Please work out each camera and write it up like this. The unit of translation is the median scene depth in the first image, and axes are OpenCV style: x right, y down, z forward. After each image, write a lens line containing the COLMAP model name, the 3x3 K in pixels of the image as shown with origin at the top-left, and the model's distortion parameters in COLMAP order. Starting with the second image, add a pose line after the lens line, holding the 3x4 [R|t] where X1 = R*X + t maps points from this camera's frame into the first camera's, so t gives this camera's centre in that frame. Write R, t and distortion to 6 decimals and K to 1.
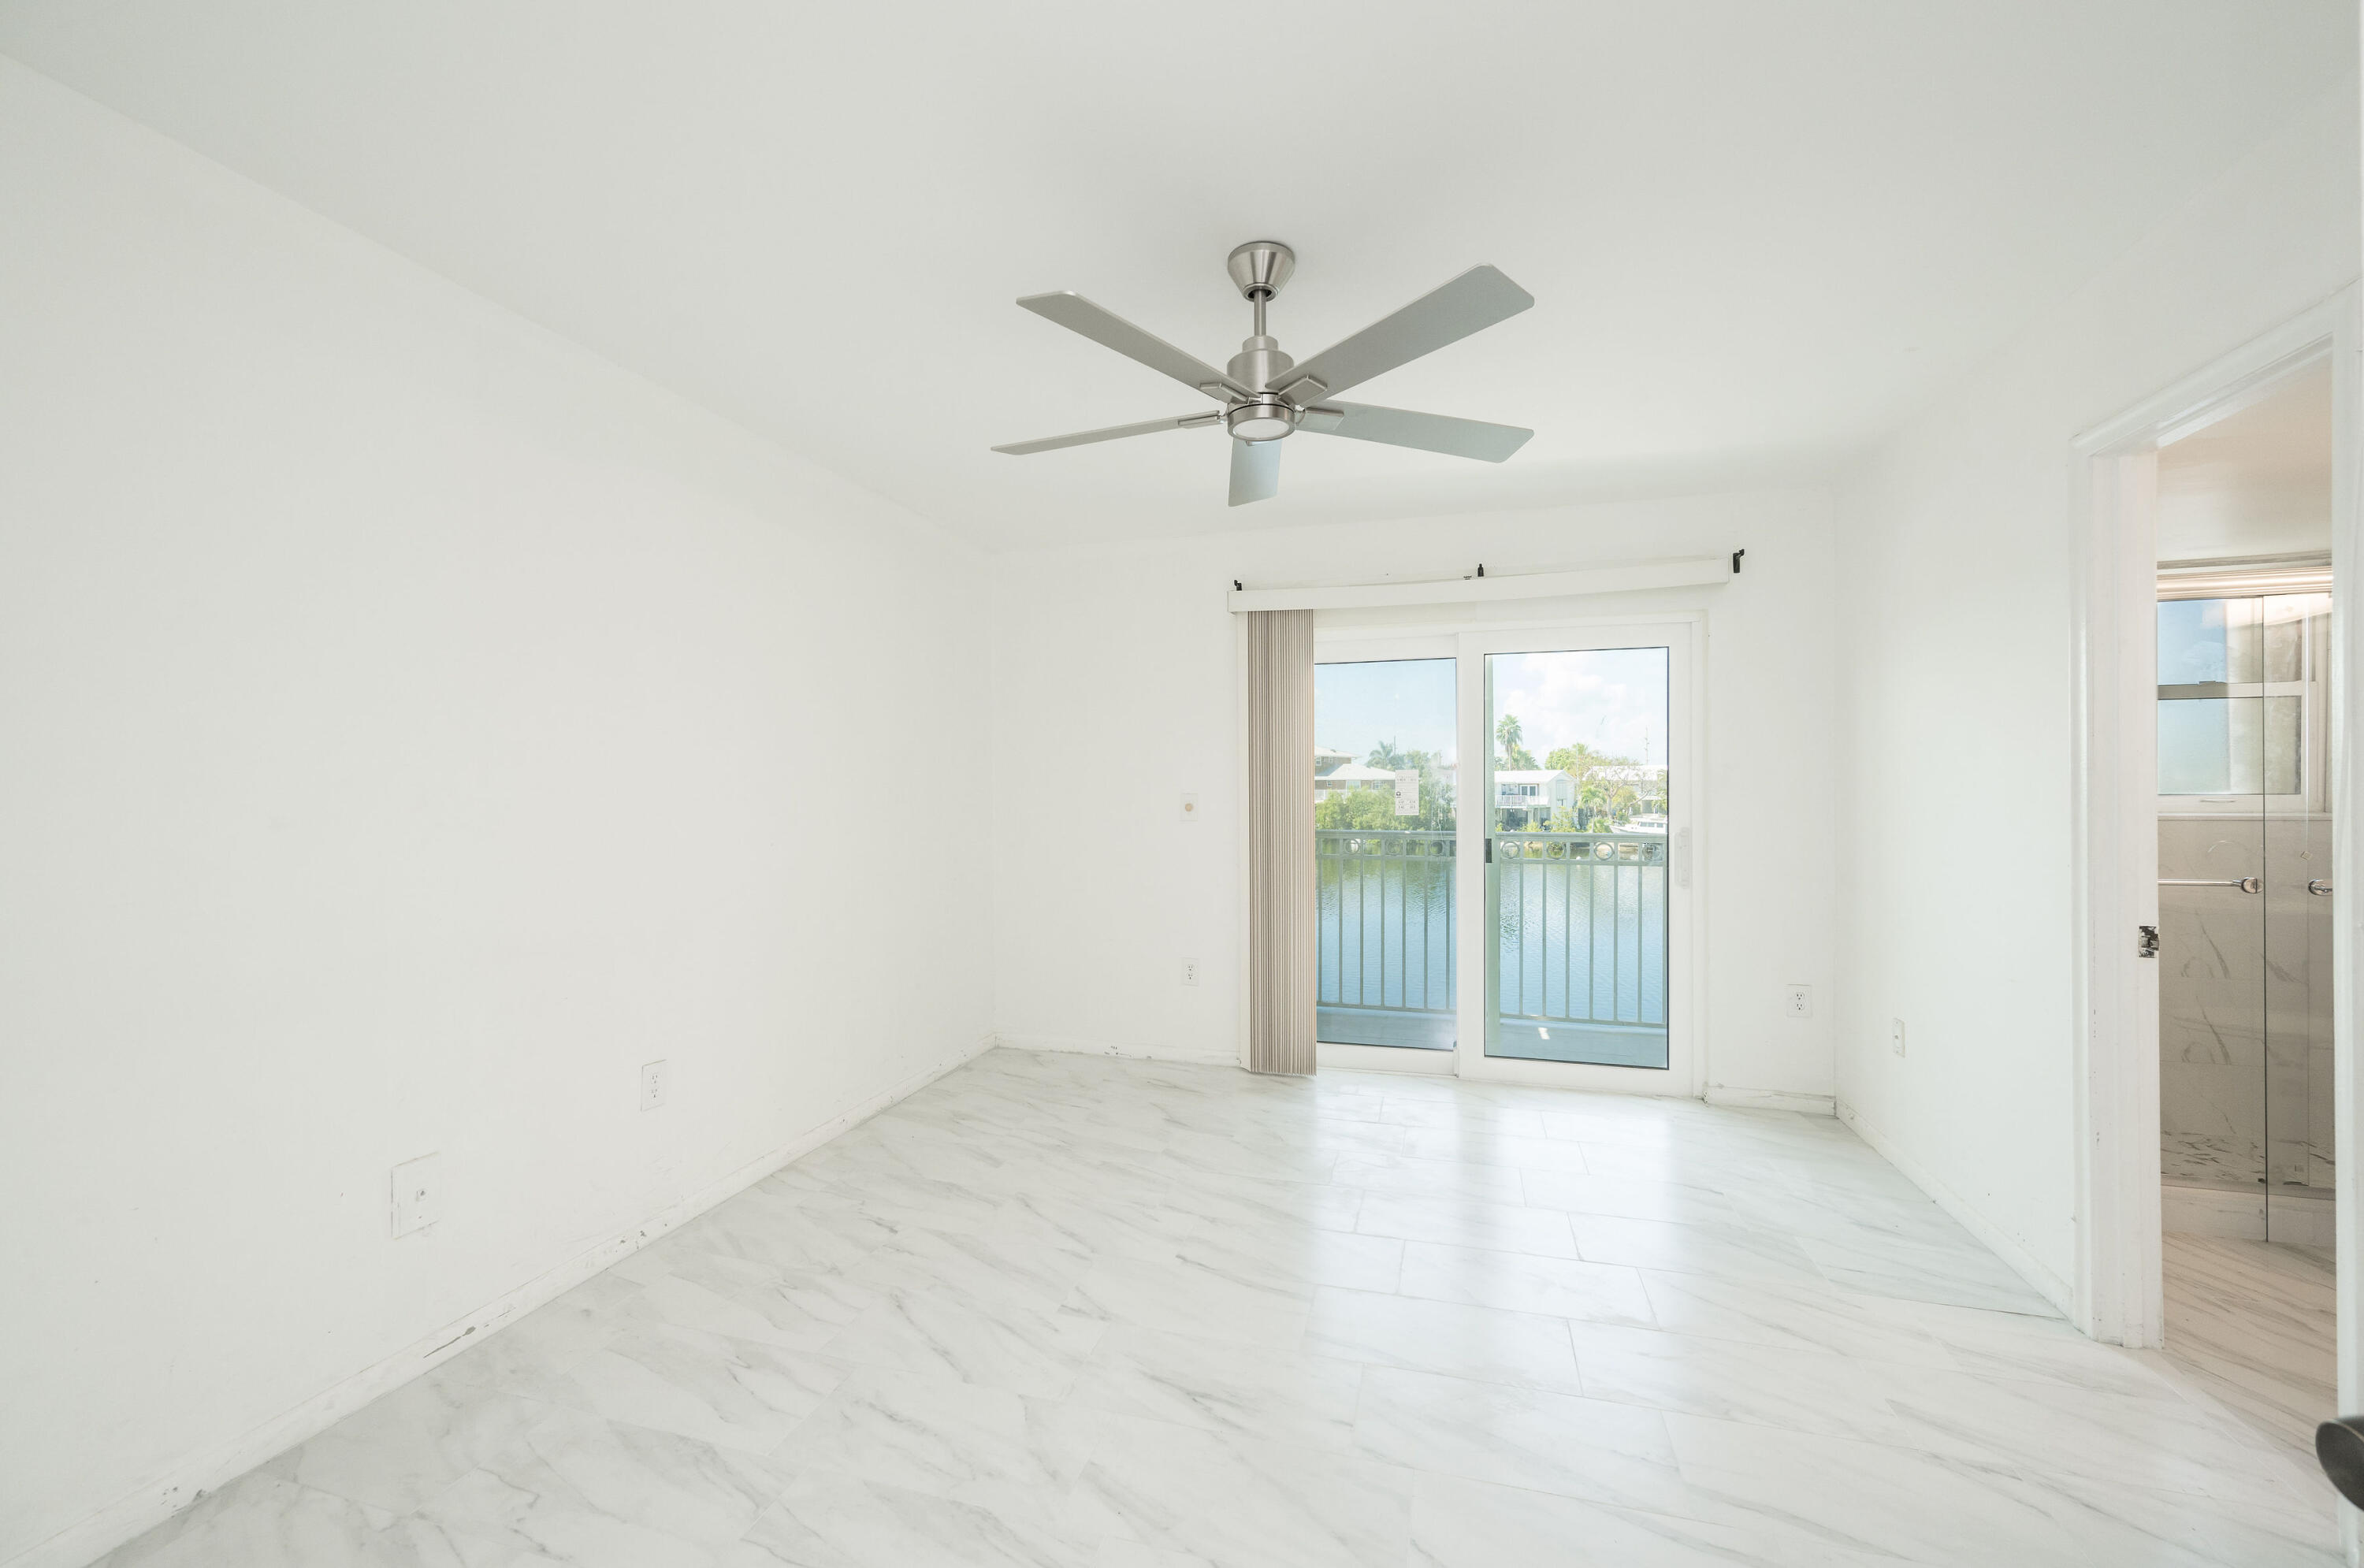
lens RADIAL K [[933.7, 0, 1171.9], [0, 933.7, 783.5], [0, 0, 1]] dist [0.001482, 0.000033]
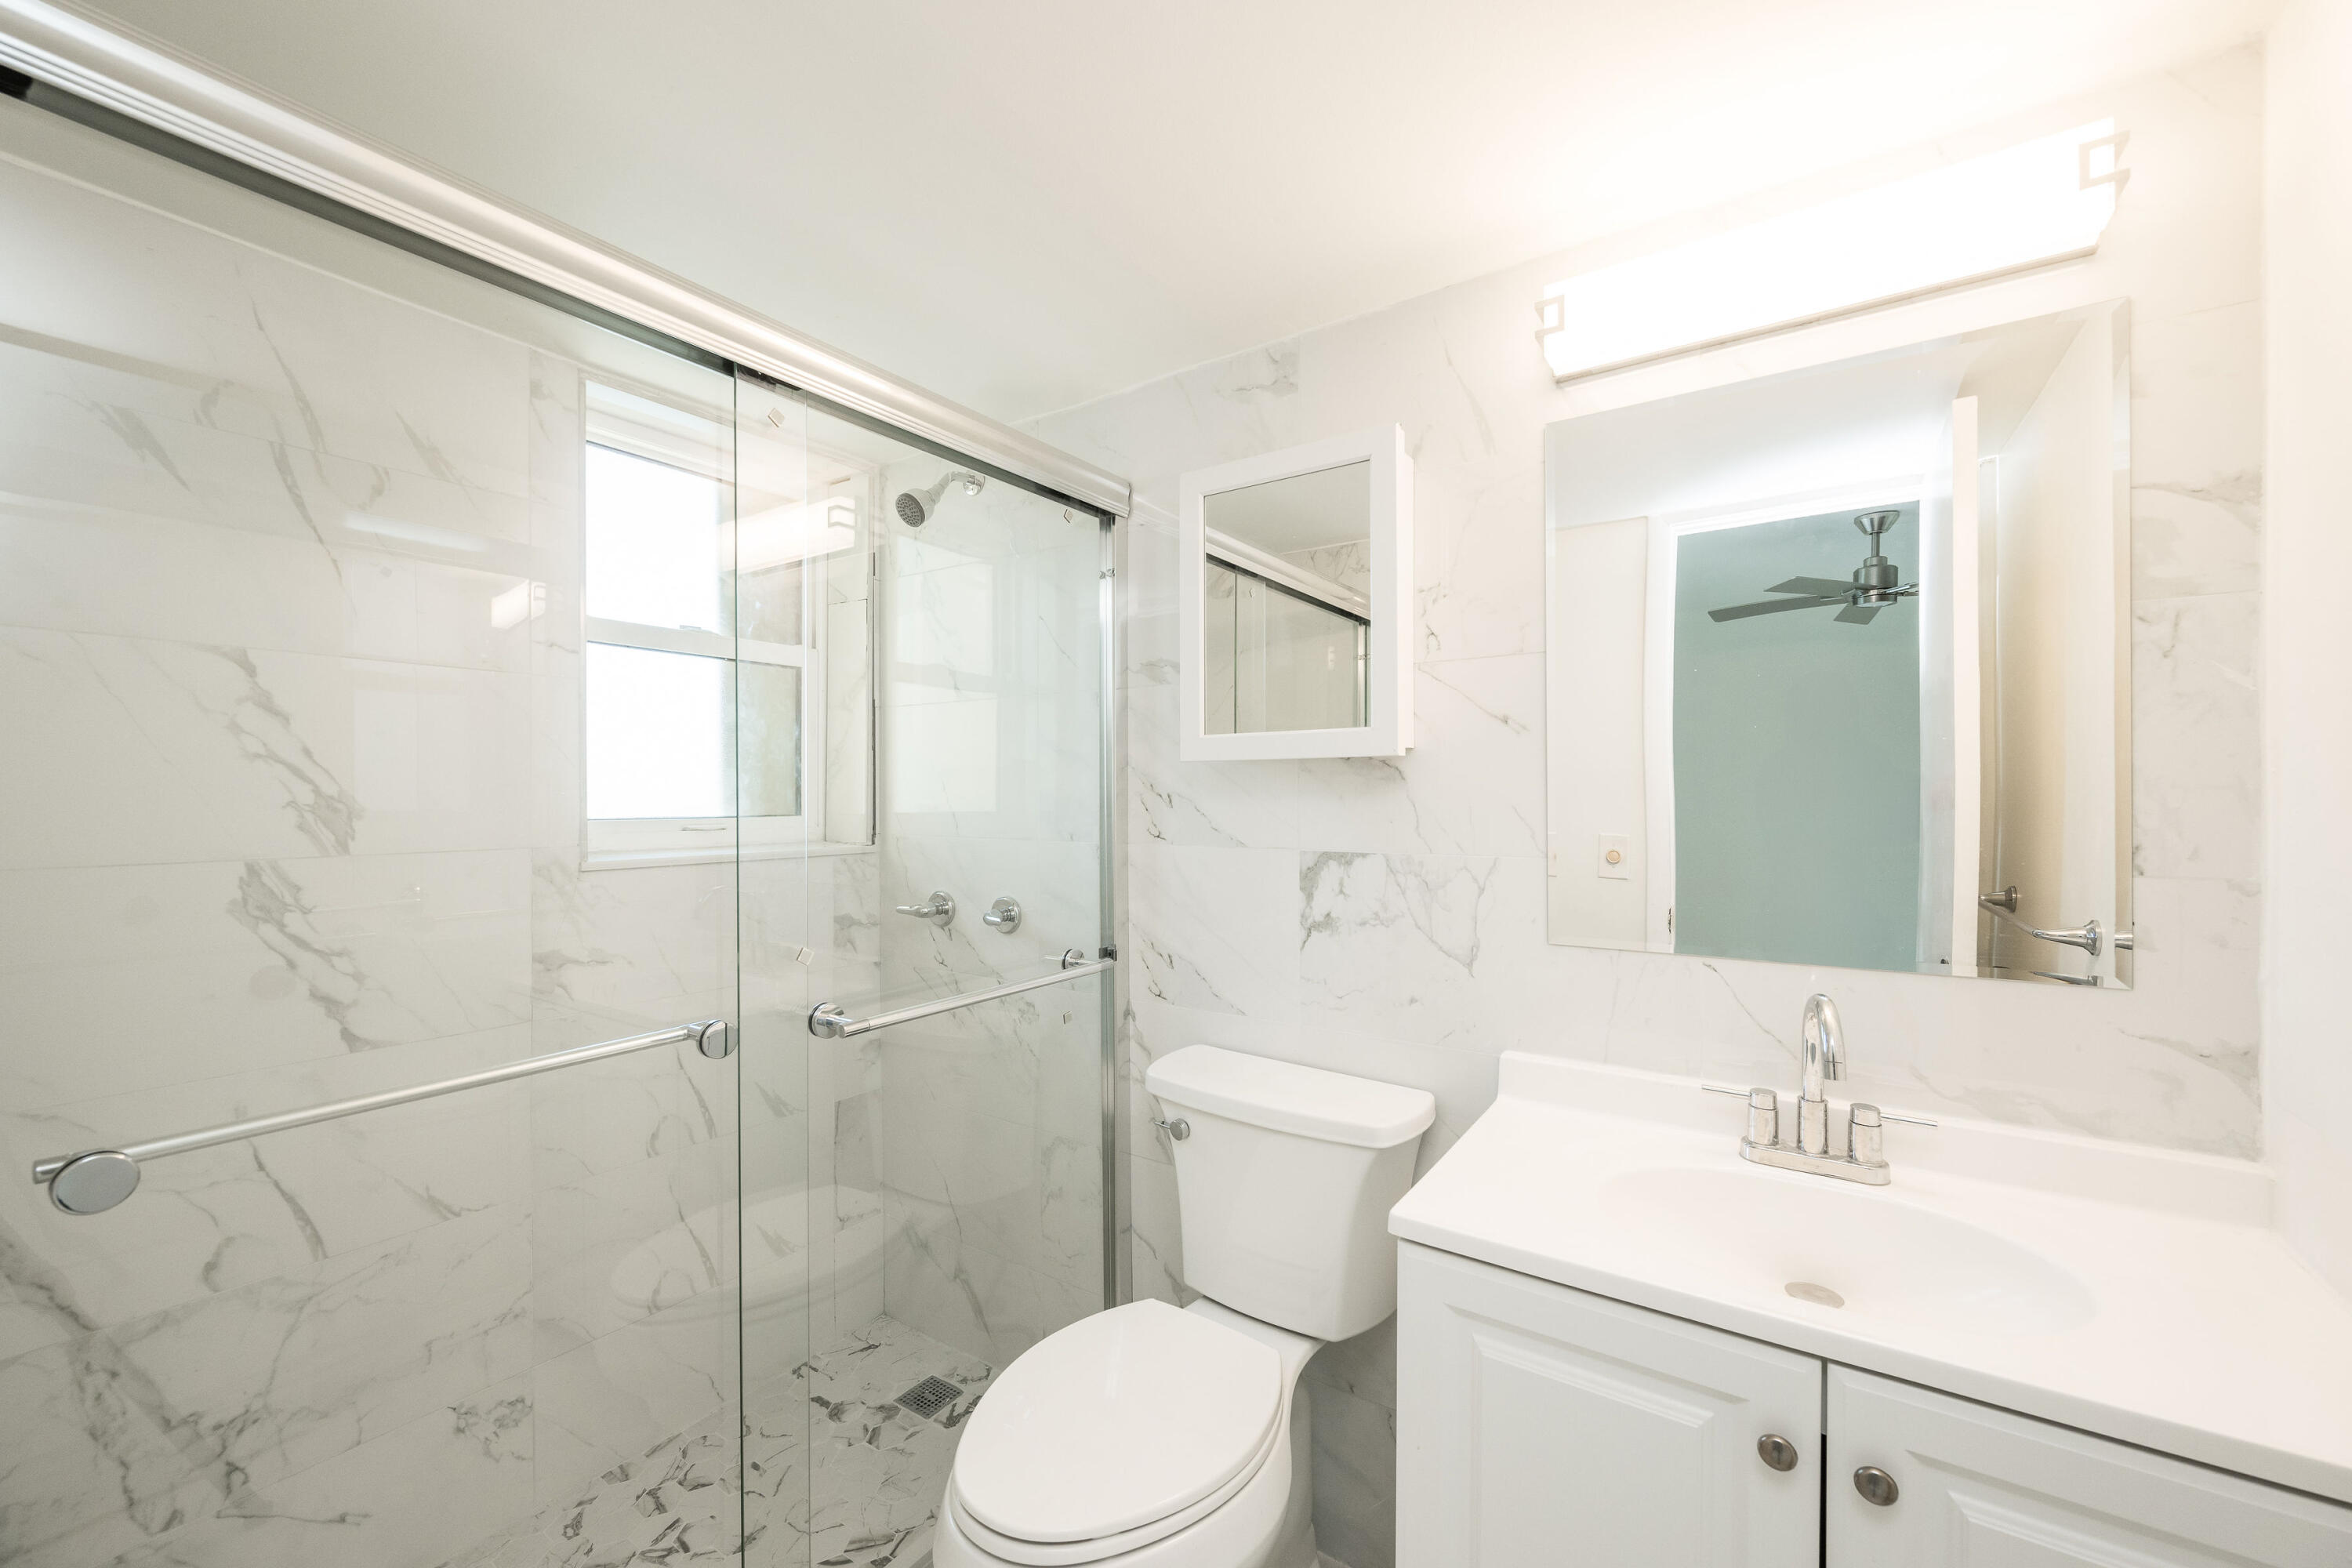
lens RADIAL K [[928.6, 0, 1174.7], [0, 928.6, 802.3], [0, 0, 1]] dist [0.000627, 0.000072]
pose [[0.306445, 0.000072, 0.951888, 0.588185], [-0.002701, 0.999996, 0.000794, -0.000365], [-0.951884, -0.002815, 0.306444, 0.485585]]
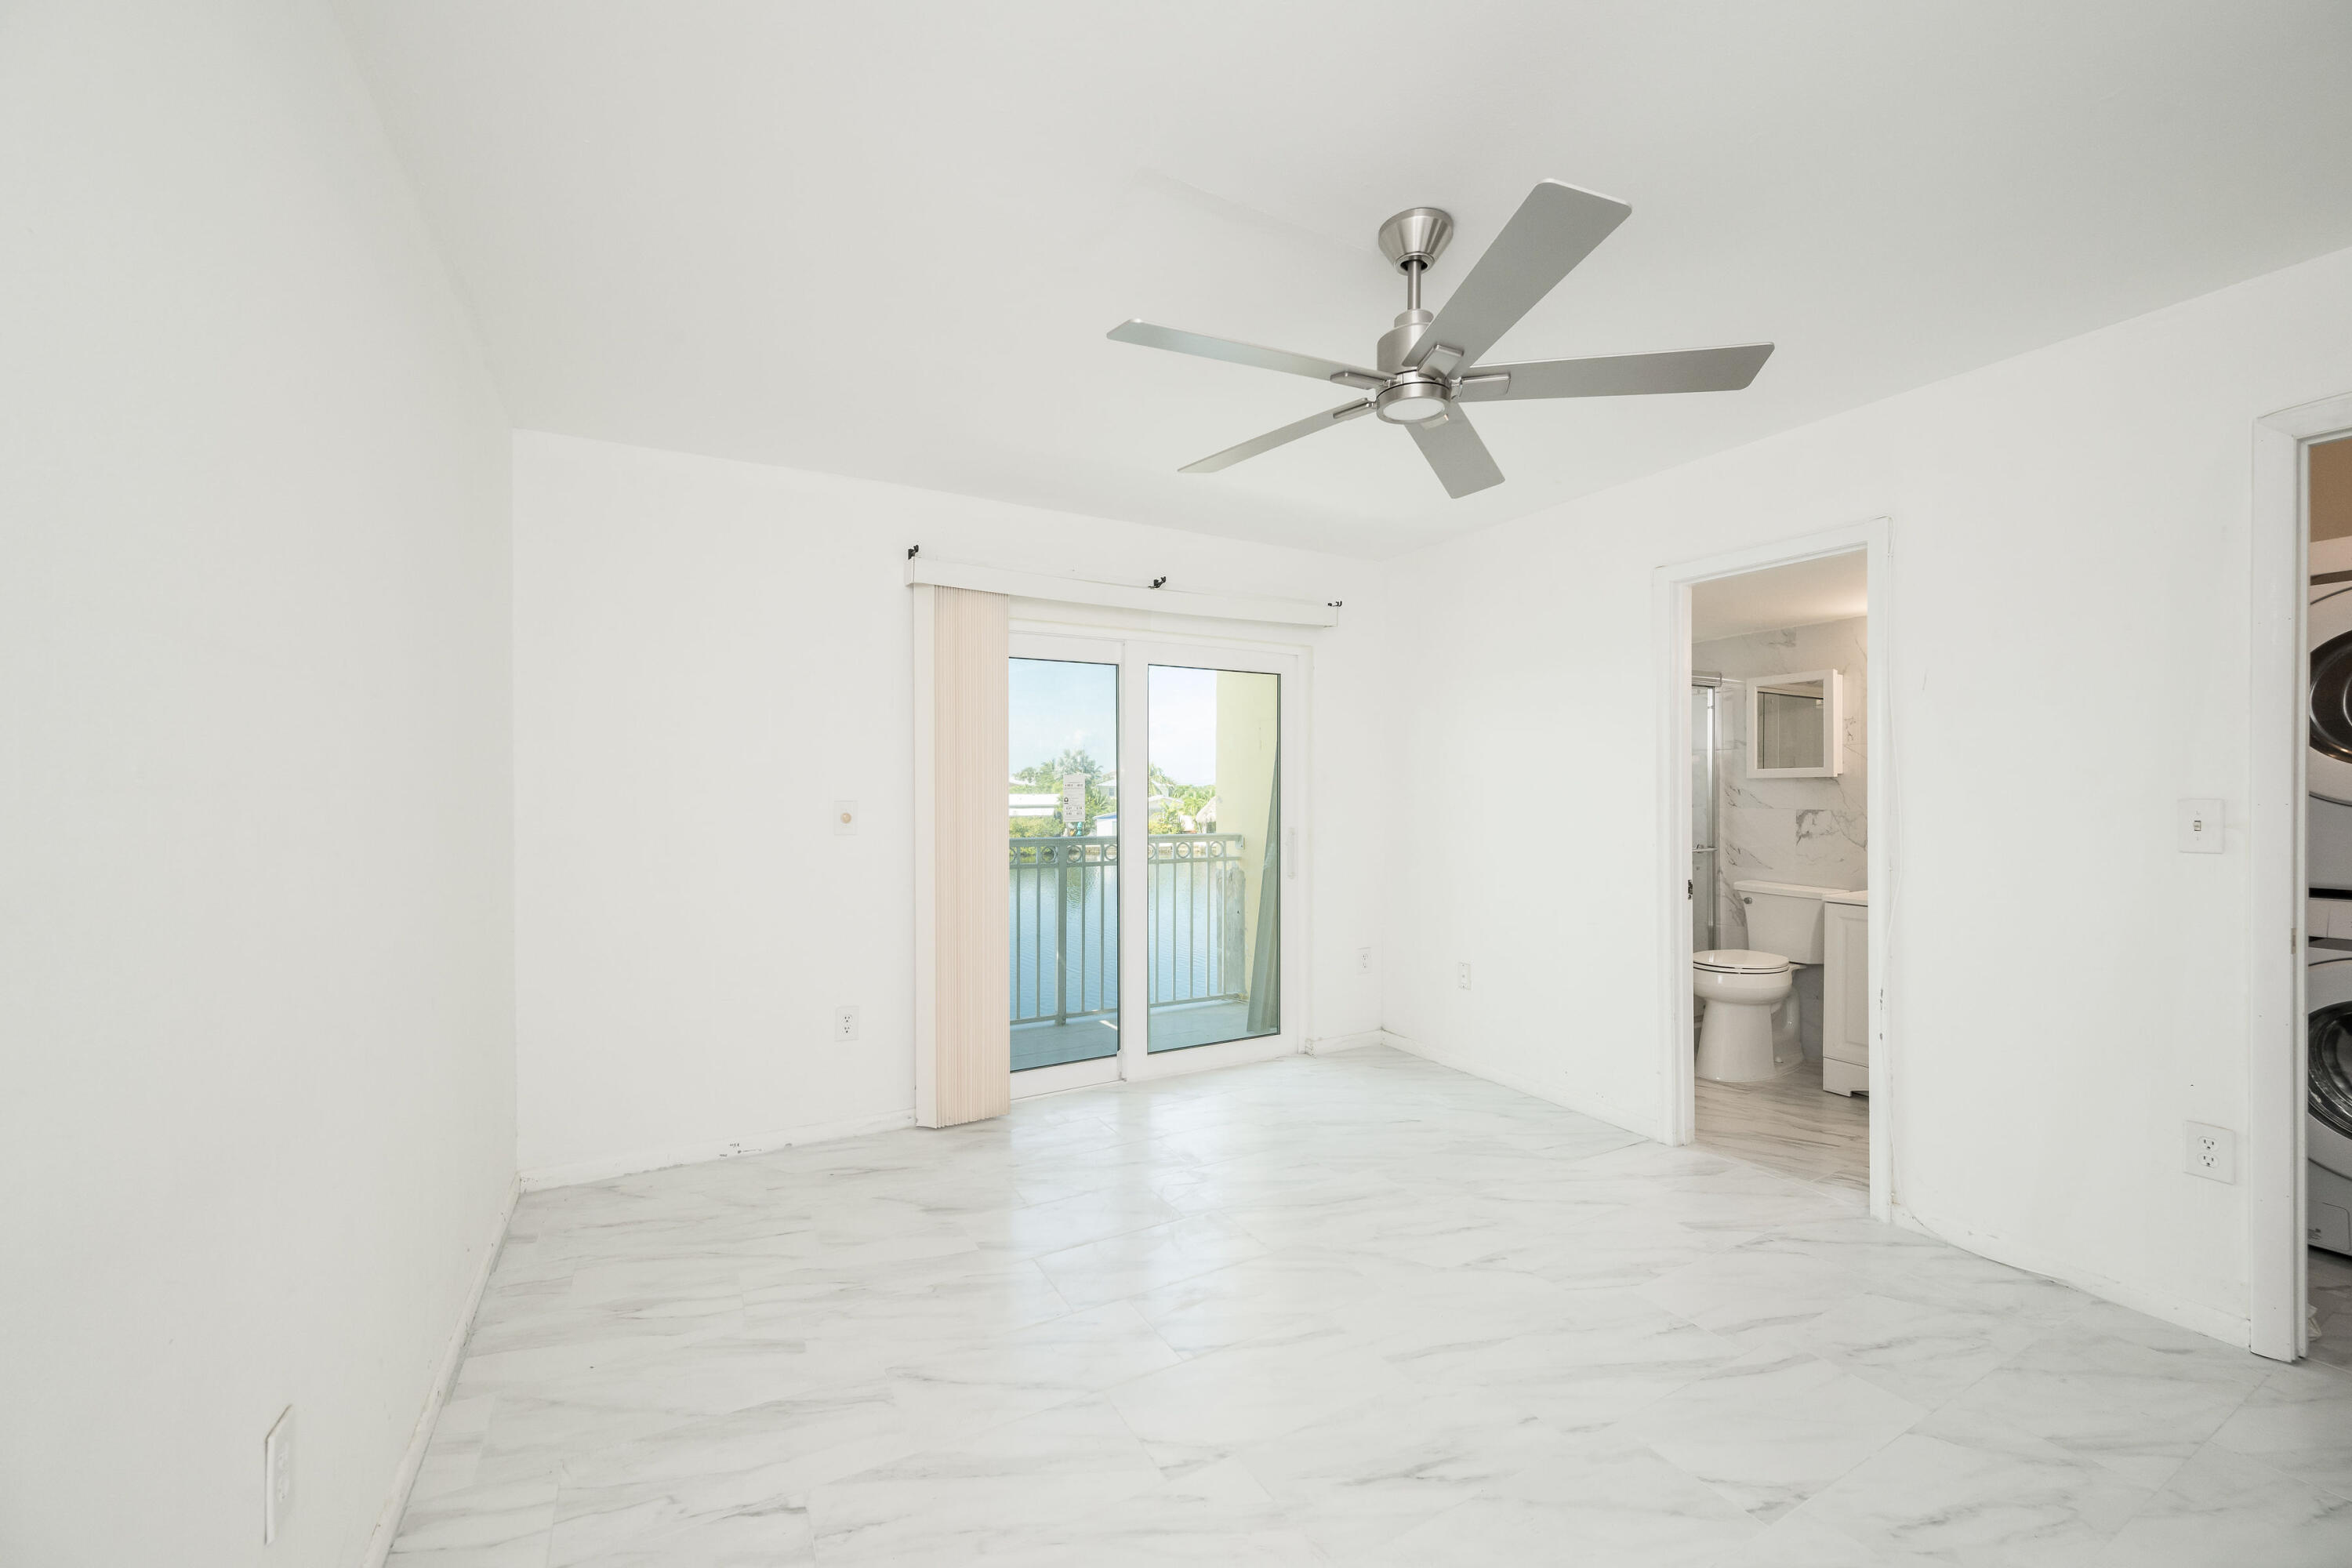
lens RADIAL K [[928.6, 0, 1174.3], [0, 928.6, 794.3], [0, 0, 1]] dist [0.000627, 0.000072]
pose [[0.706405, 0.000393, 0.707808, -0.402838], [-0.003961, 0.999986, 0.003398, 0.001662], [-0.707797, -0.005204, 0.706397, 0.282827]]
